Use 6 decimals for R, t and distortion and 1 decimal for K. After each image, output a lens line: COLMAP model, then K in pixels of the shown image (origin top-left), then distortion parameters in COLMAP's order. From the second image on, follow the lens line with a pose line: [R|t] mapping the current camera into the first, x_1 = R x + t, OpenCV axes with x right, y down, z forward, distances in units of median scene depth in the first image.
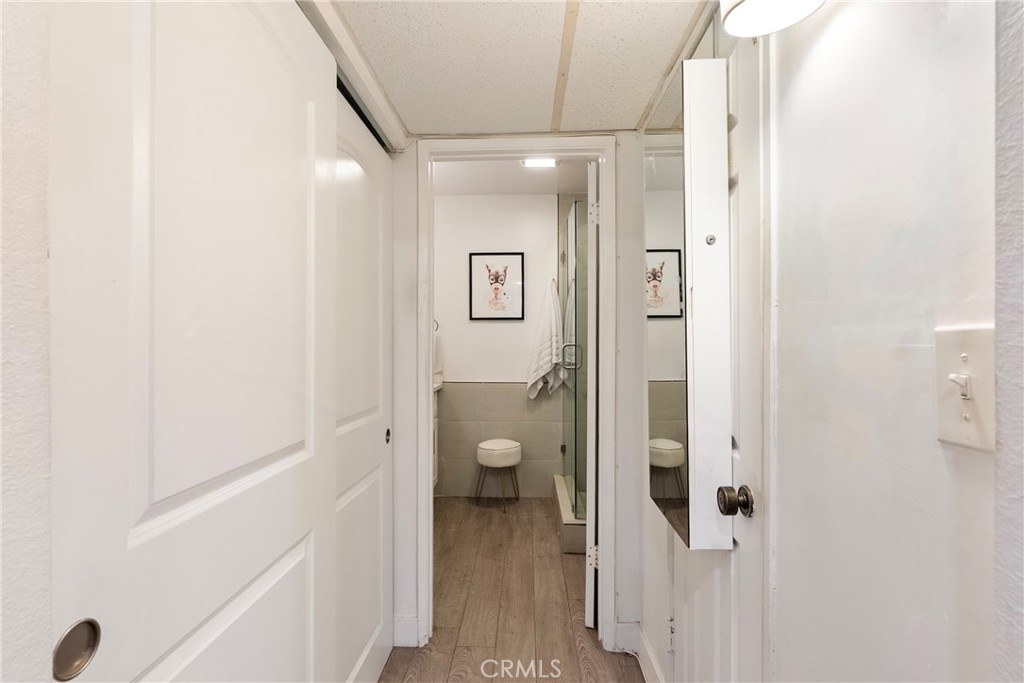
lens RADIAL K [[500.6, 0, 511.5], [0, 500.6, 342.4], [0, 0, 1]] dist [0.000036, 0.000000]
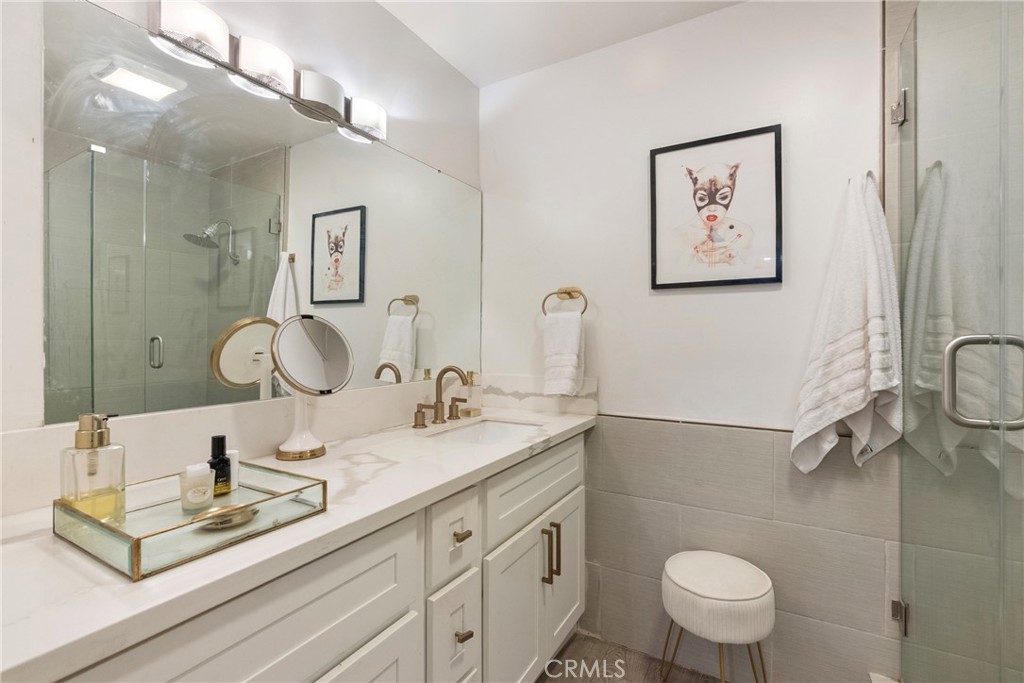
lens RADIAL K [[468.8, 0, 506.4], [0, 468.8, 337.8], [0, 0, 1]] dist [-0.008137, 0.000319]
pose [[0.883122, -0.001576, -0.469141, 0.004563], [0.000492, 0.999997, -0.002434, 0.002904], [0.469143, 0.001919, 0.883120, 0.544352]]
